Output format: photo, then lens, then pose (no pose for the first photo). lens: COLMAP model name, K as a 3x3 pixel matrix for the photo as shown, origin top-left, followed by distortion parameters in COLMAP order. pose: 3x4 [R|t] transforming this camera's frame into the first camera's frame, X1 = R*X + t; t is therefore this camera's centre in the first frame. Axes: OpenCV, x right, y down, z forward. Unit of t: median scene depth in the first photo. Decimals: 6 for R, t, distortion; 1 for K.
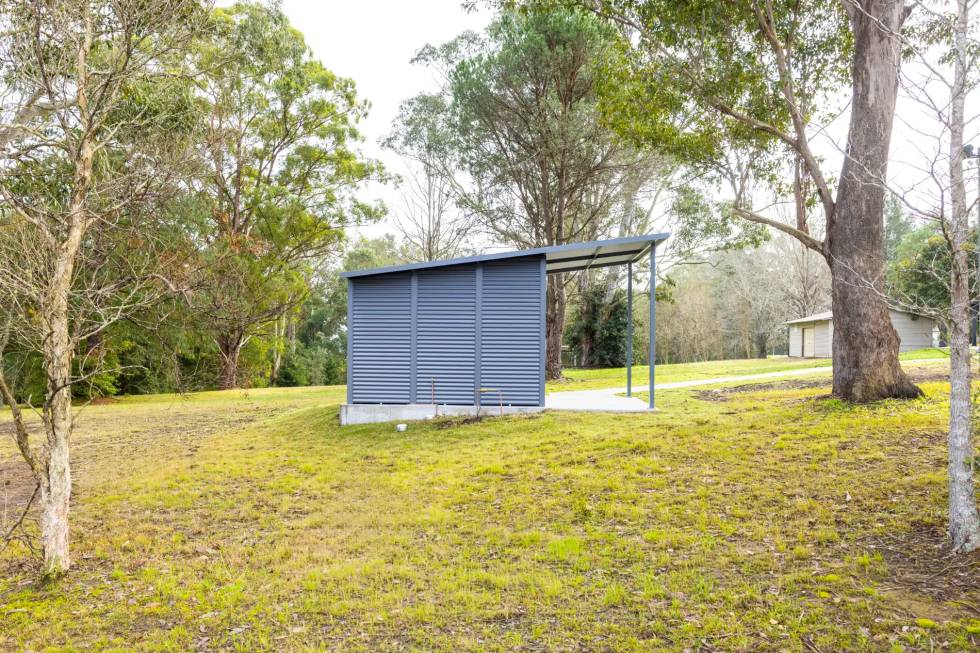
lens RADIAL K [[2009.8, 0, 490.0], [0, 2009.8, 326.5], [0, 0, 1]] dist [0.050171, 0.077197]
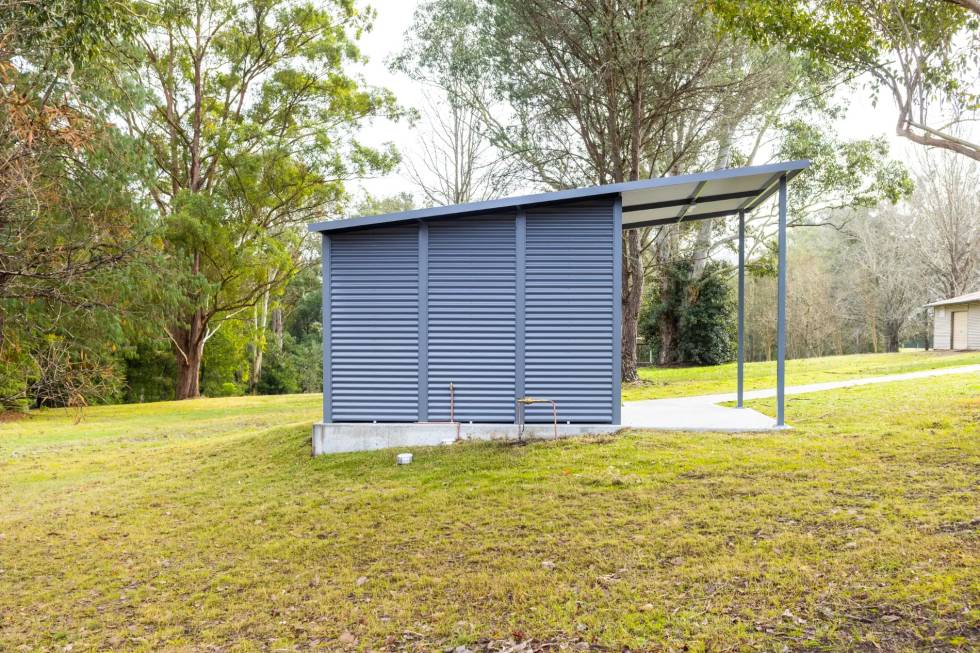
lens RADIAL K [[2009.8, 0, 490.0], [0, 2009.8, 326.5], [0, 0, 1]] dist [0.050171, 0.077197]
pose [[0.999636, -0.008529, -0.025609, 0.000933], [0.008530, 0.999964, -0.000053, 0.005469], [0.025609, -0.000165, 0.999672, 0.259743]]
